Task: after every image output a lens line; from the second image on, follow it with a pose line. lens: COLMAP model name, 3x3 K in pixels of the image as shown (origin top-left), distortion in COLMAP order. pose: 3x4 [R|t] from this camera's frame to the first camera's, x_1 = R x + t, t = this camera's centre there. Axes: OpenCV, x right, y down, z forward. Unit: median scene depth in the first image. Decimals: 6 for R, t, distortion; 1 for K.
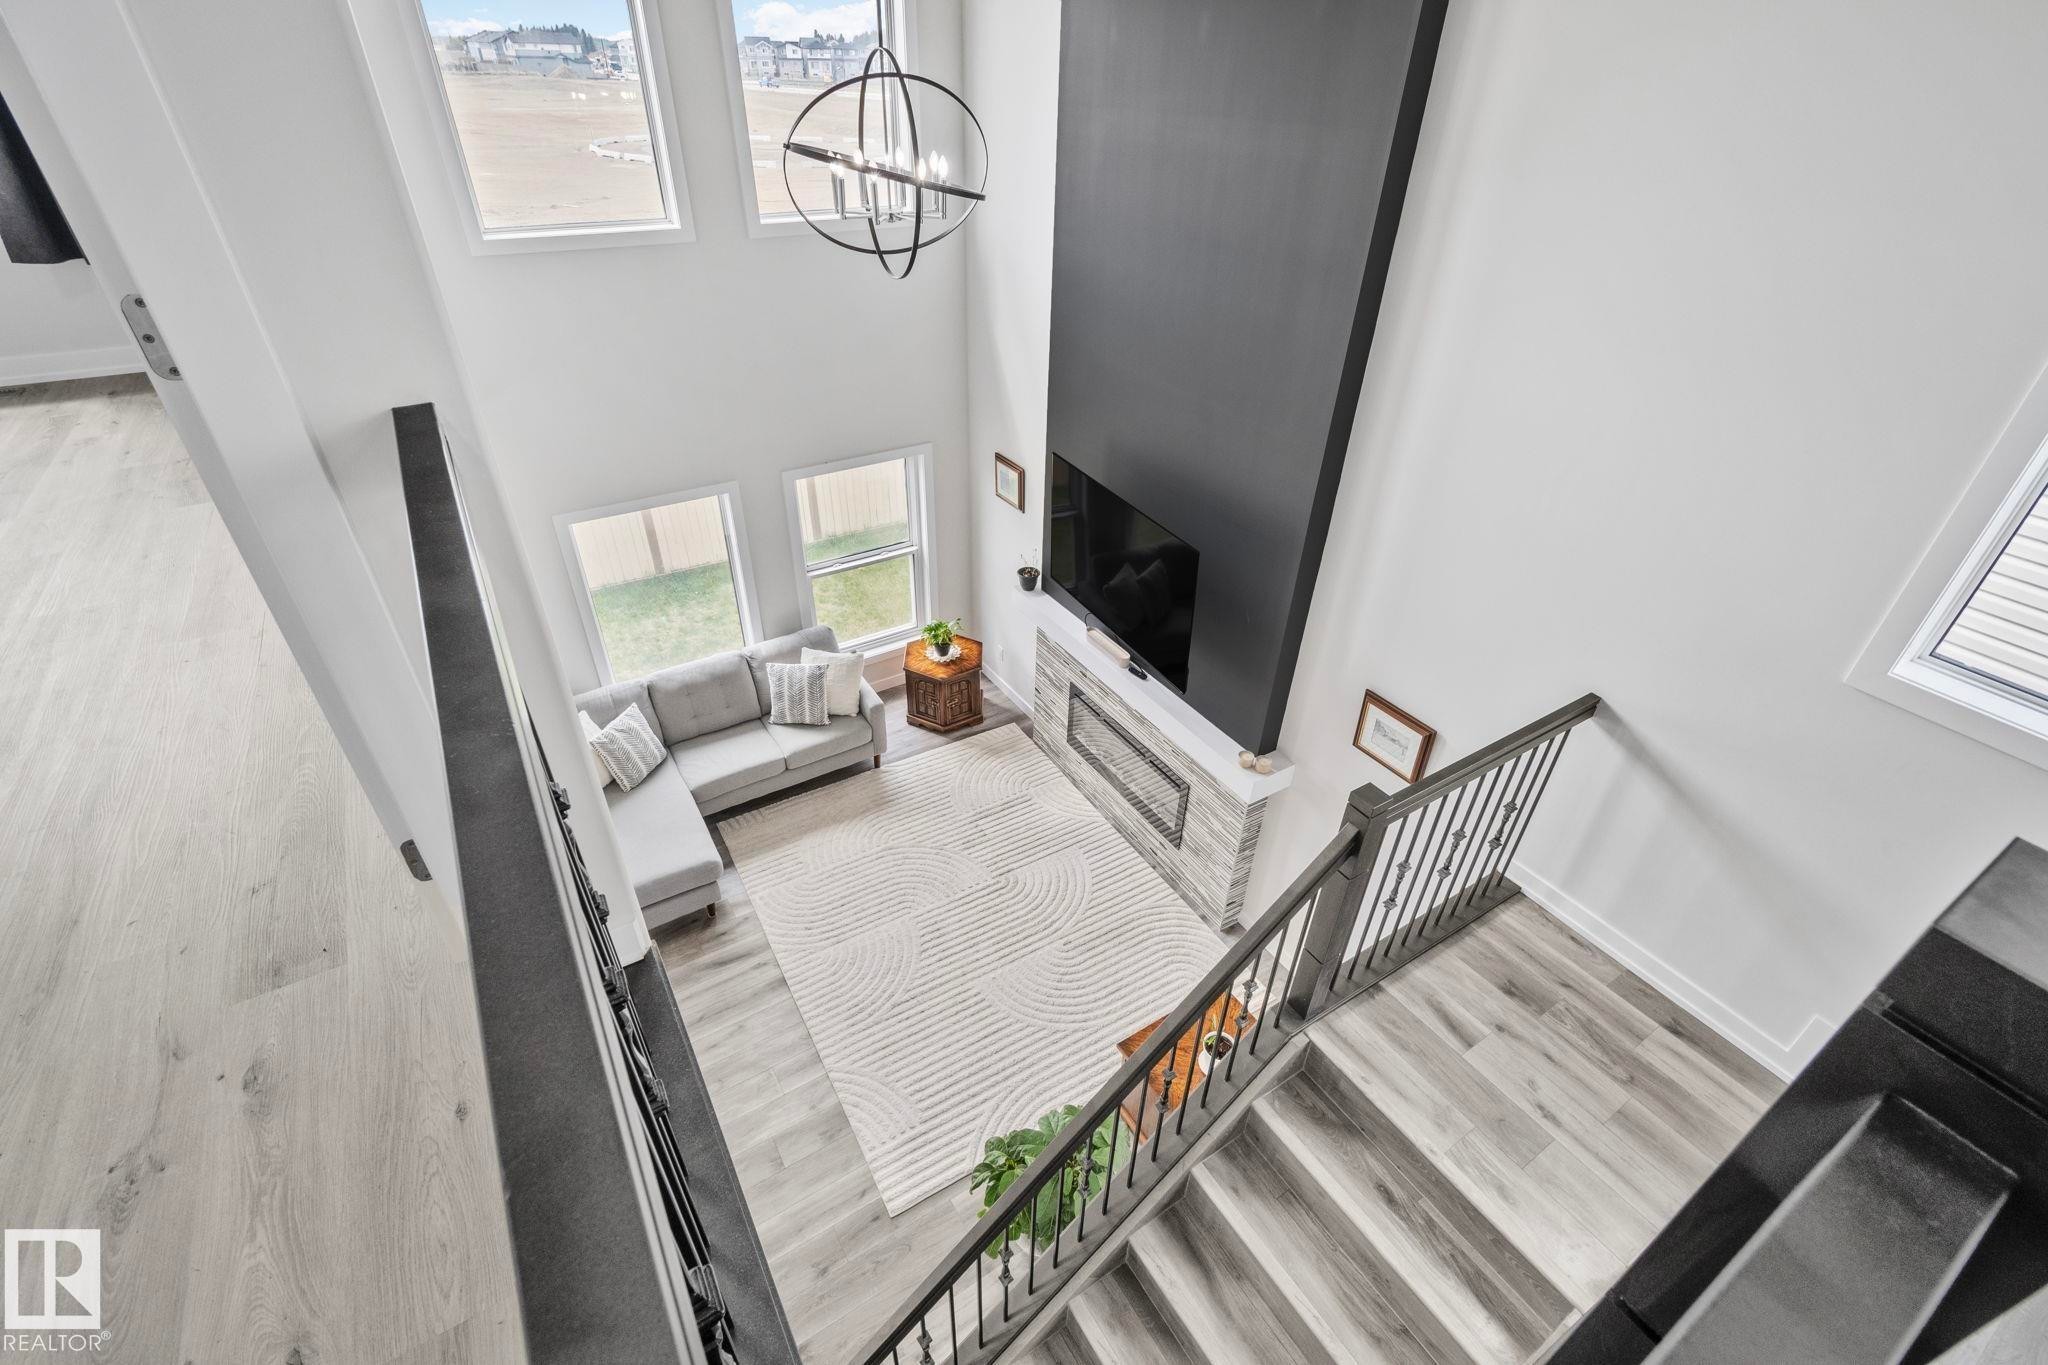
lens RADIAL K [[908.9, 0, 1032.4], [0, 908.9, 687.4], [0, 0, 1]] dist [0.001801, -0.001982]
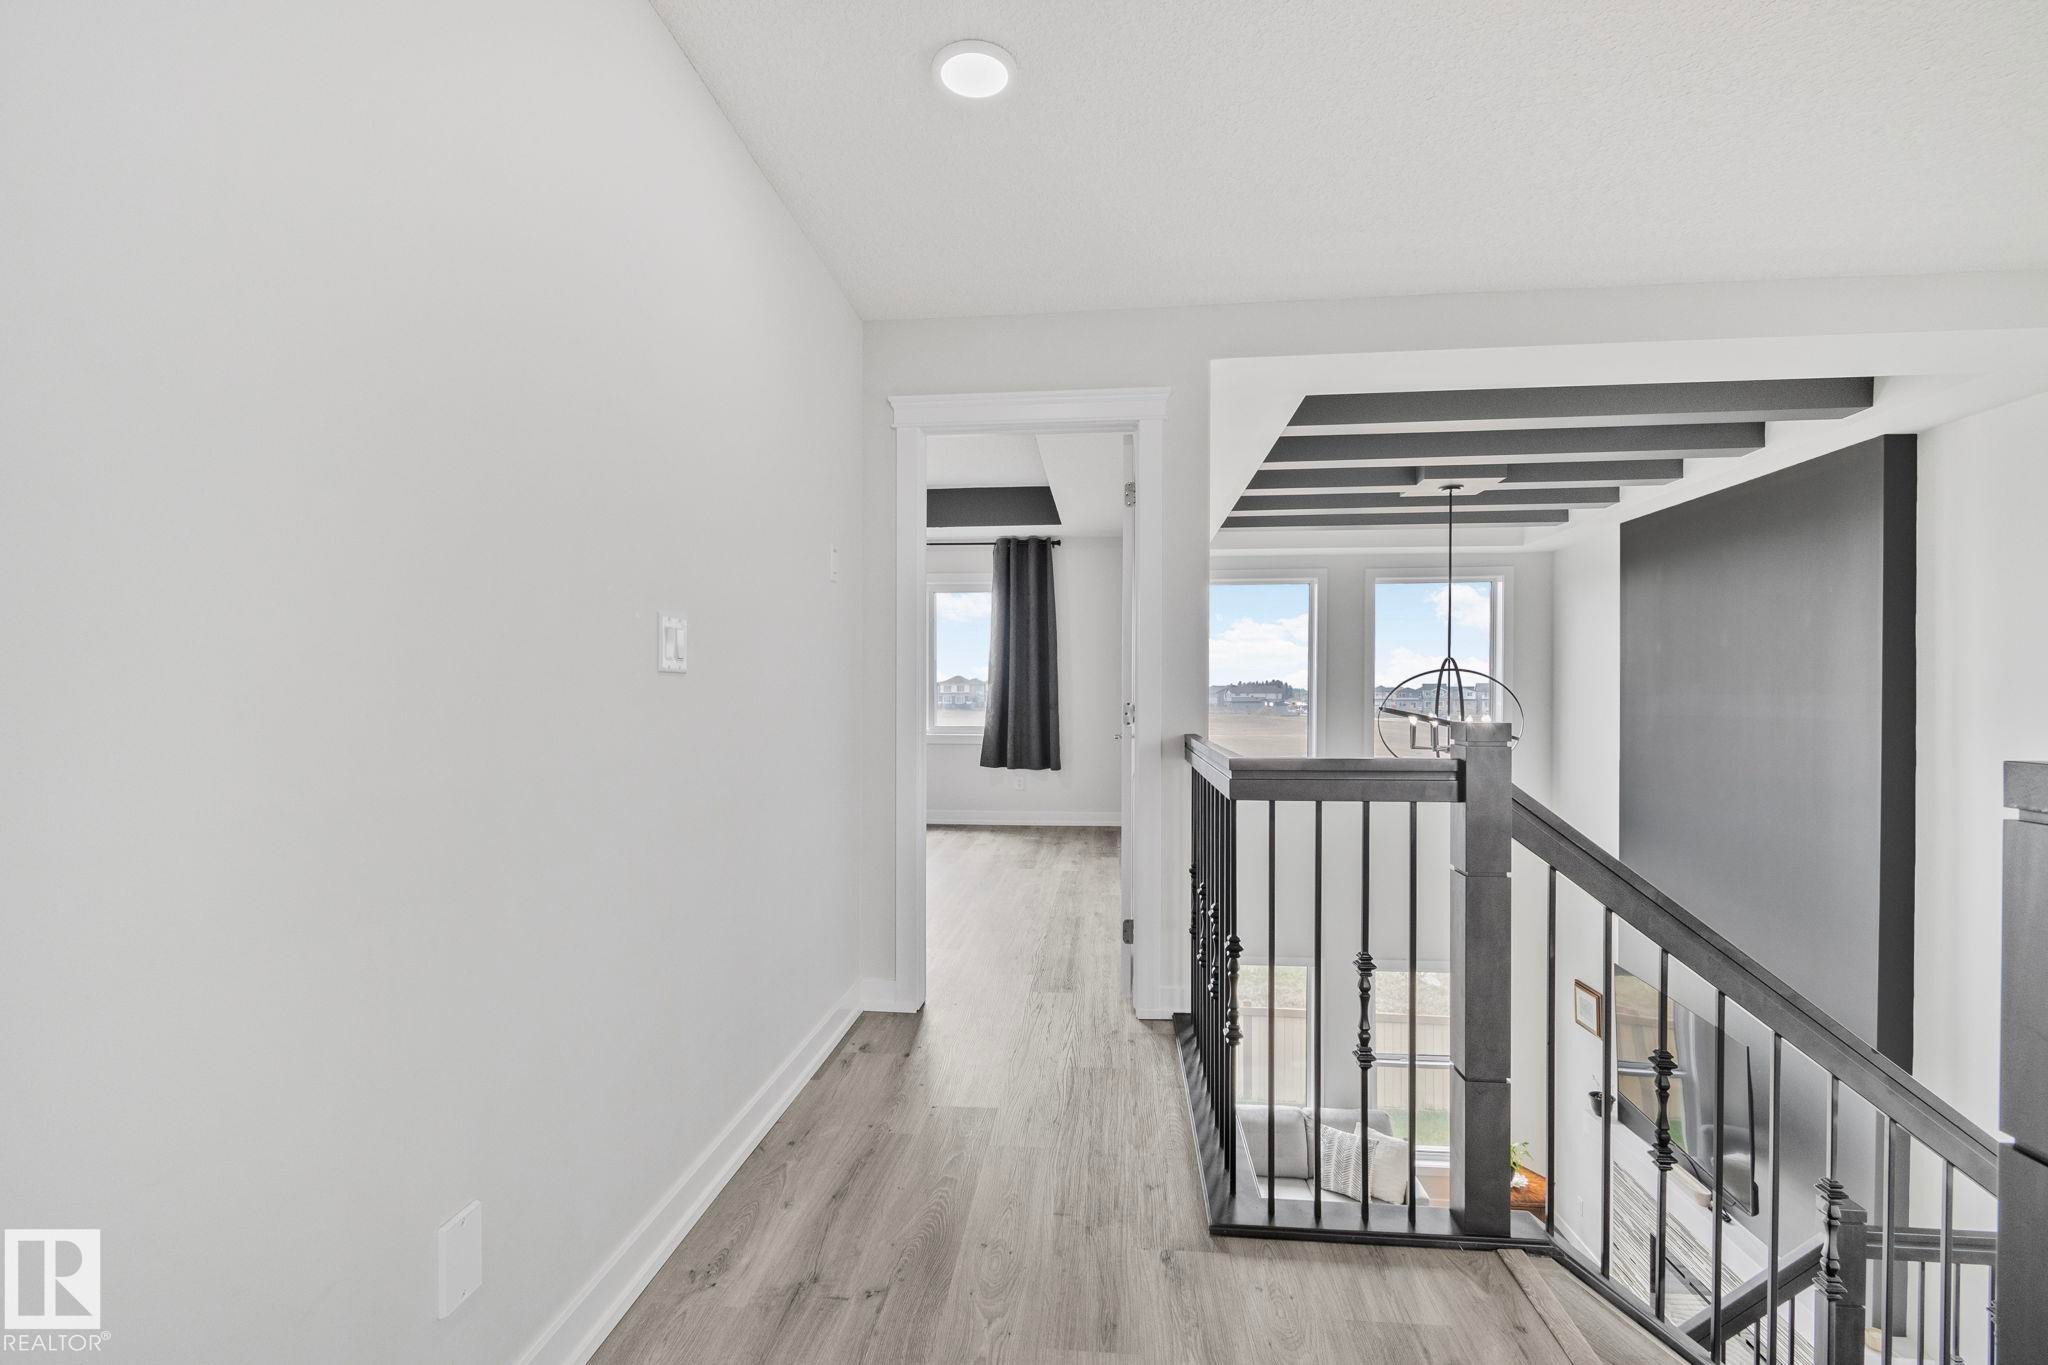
lens RADIAL K [[908.9, 0, 1021.7], [0, 908.9, 695.7], [0, 0, 1]] dist [0.001801, -0.001982]
pose [[0.787228, -0.018802, -0.616376, 0.133045], [-0.338494, 0.822316, -0.457404, 0.206071], [0.515456, 0.568720, 0.640985, -0.232318]]
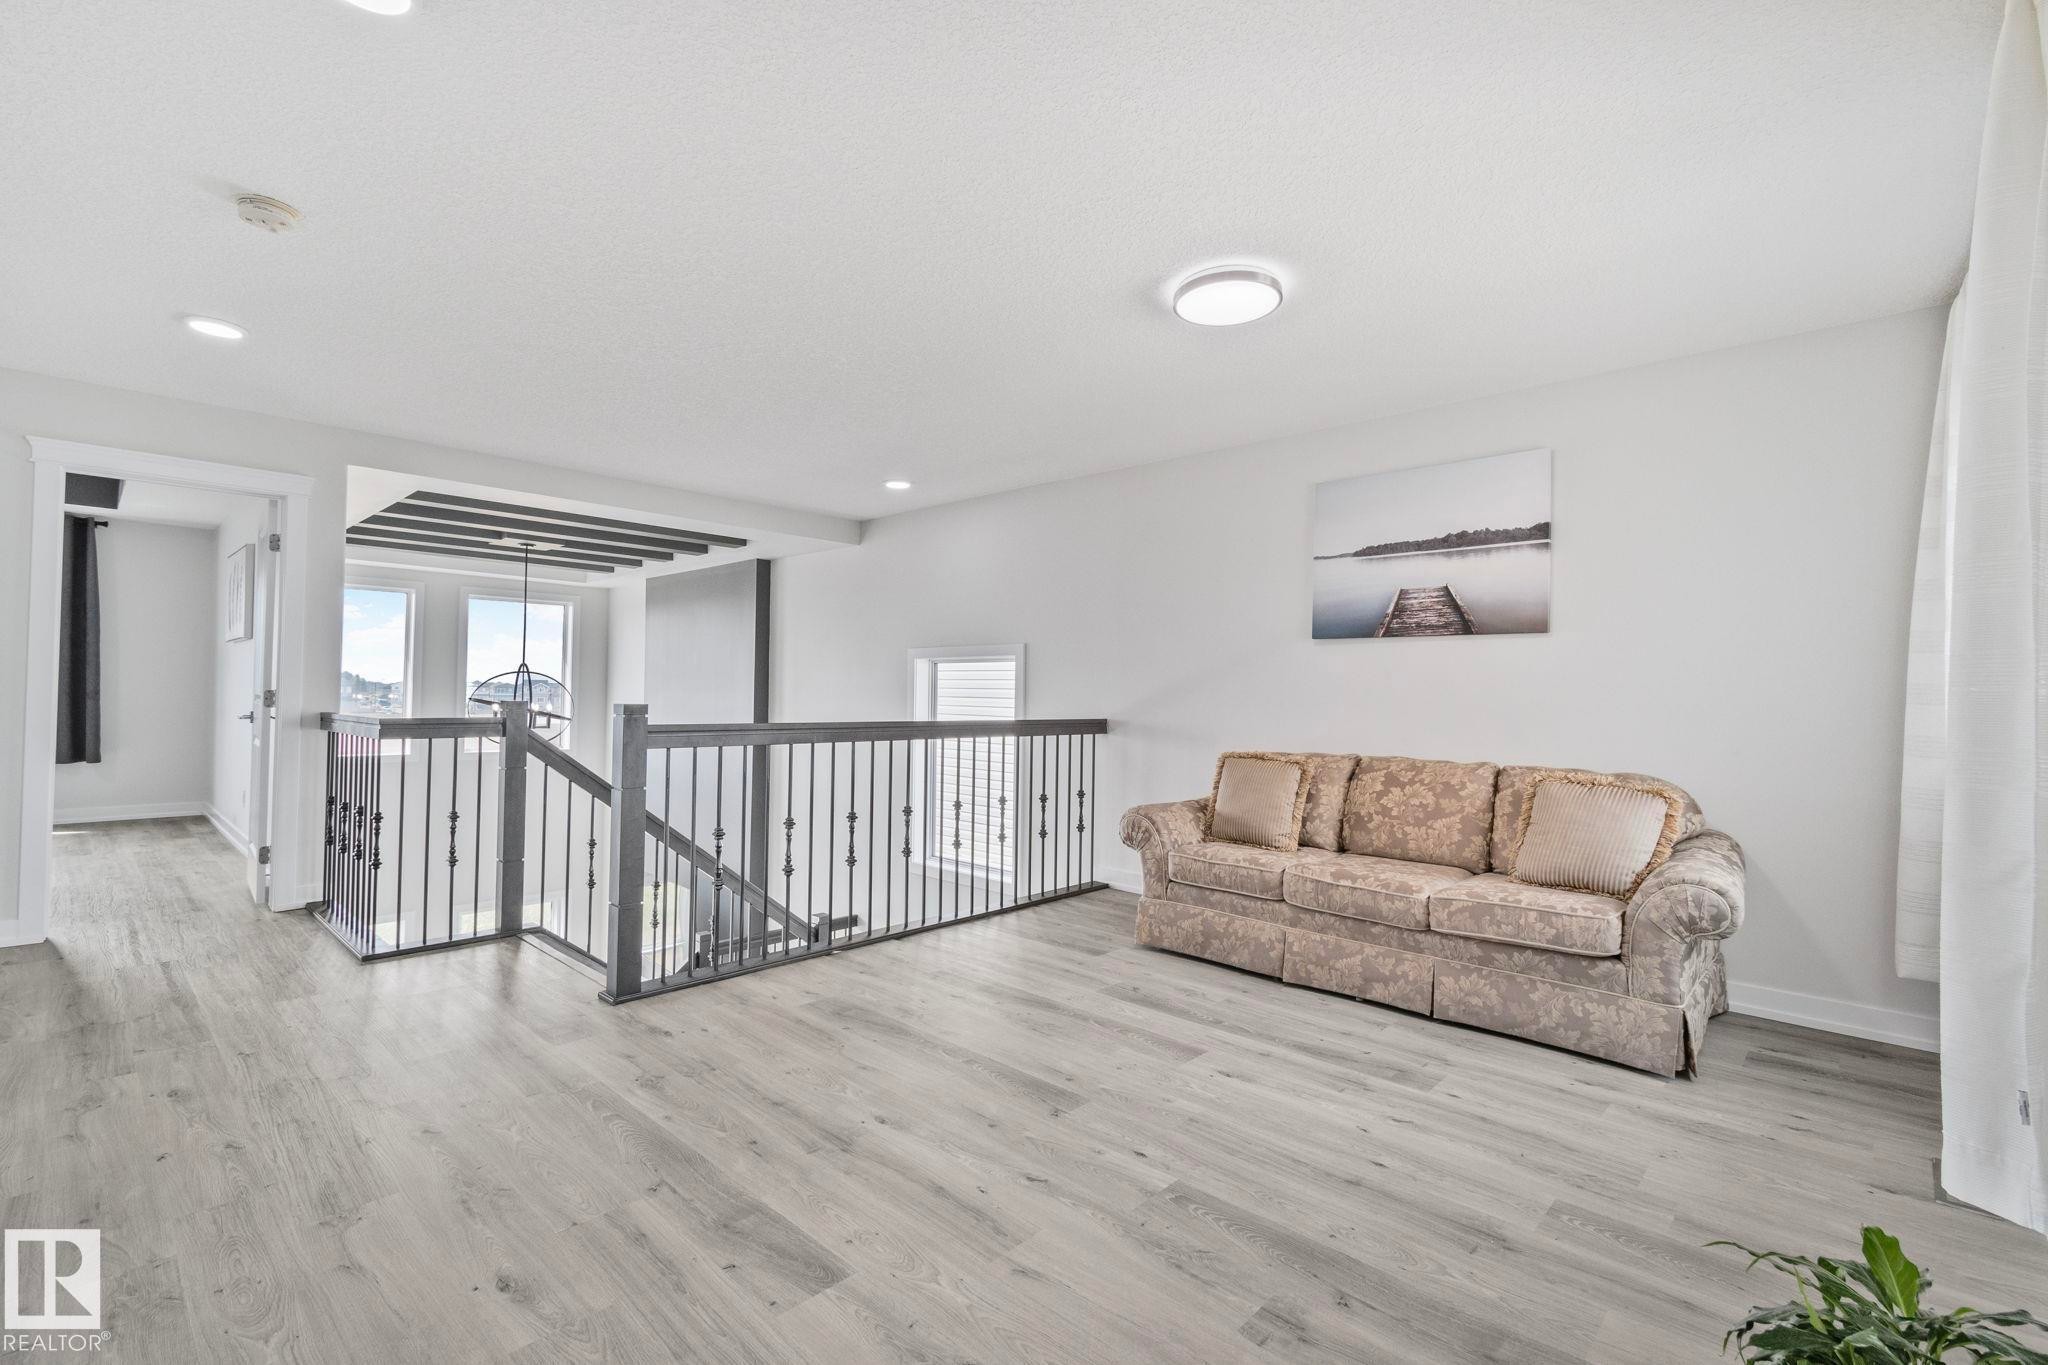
lens RADIAL K [[908.9, 0, 1041.7], [0, 908.9, 688.7], [0, 0, 1]] dist [0.001801, -0.001982]
pose [[0.964587, -0.003167, 0.263744, 0.281269], [0.153999, 0.818562, -0.553389, 0.476519], [-0.214139, 0.574409, 0.790063, -0.614144]]
